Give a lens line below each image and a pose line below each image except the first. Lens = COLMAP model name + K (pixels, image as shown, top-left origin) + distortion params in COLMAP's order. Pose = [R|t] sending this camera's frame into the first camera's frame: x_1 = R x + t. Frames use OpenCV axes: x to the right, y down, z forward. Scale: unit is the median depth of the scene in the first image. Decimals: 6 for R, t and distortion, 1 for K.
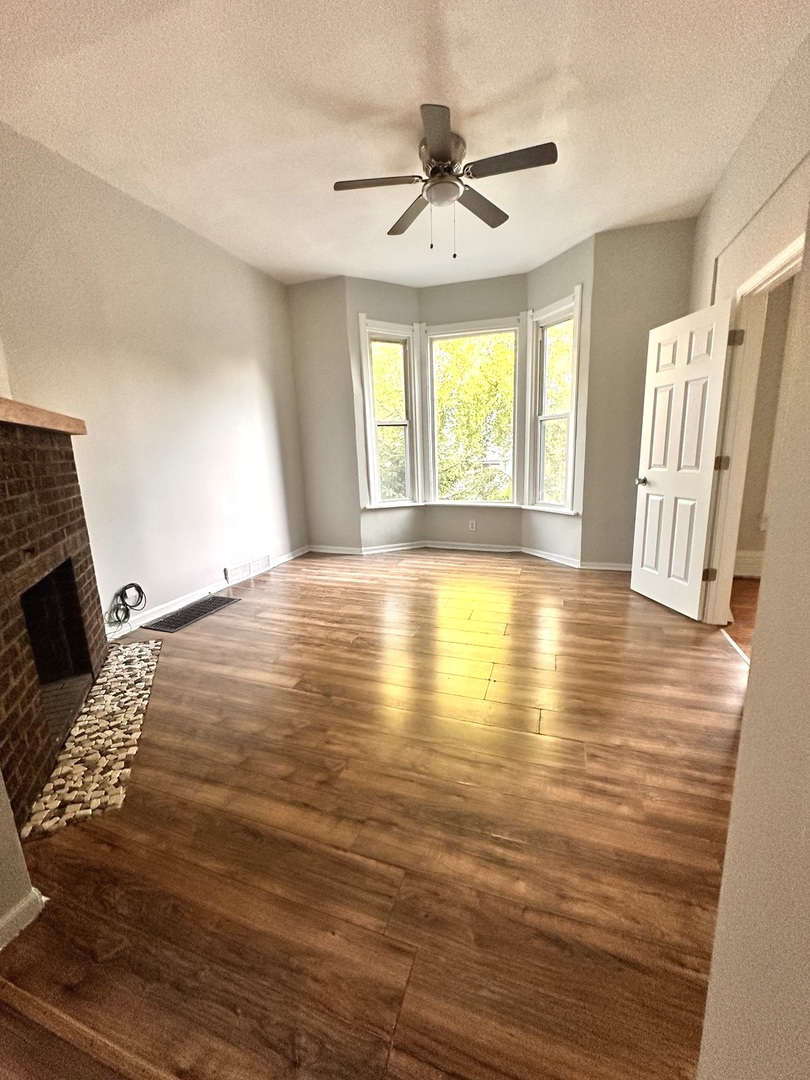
lens RADIAL K [[434.9, 0, 405.9], [0, 434.9, 541.6], [0, 0, 1]] dist [-0.004334, 0.002159]
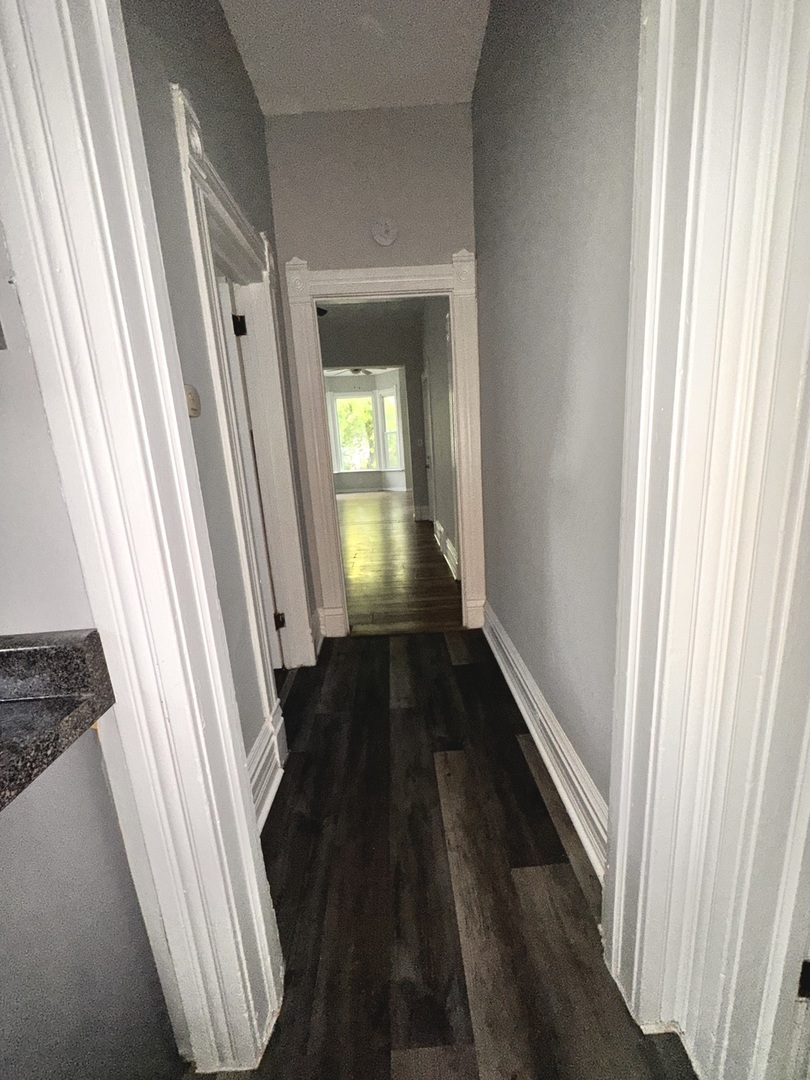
lens RADIAL K [[434.9, 0, 405.3], [0, 434.9, 540.4], [0, 0, 1]] dist [-0.004334, 0.002159]
pose [[0.936195, -0.093044, 0.338941, -0.093282], [0.098510, 0.995135, 0.001082, 0.064904], [-0.337393, 0.032377, 0.940807, -0.261221]]
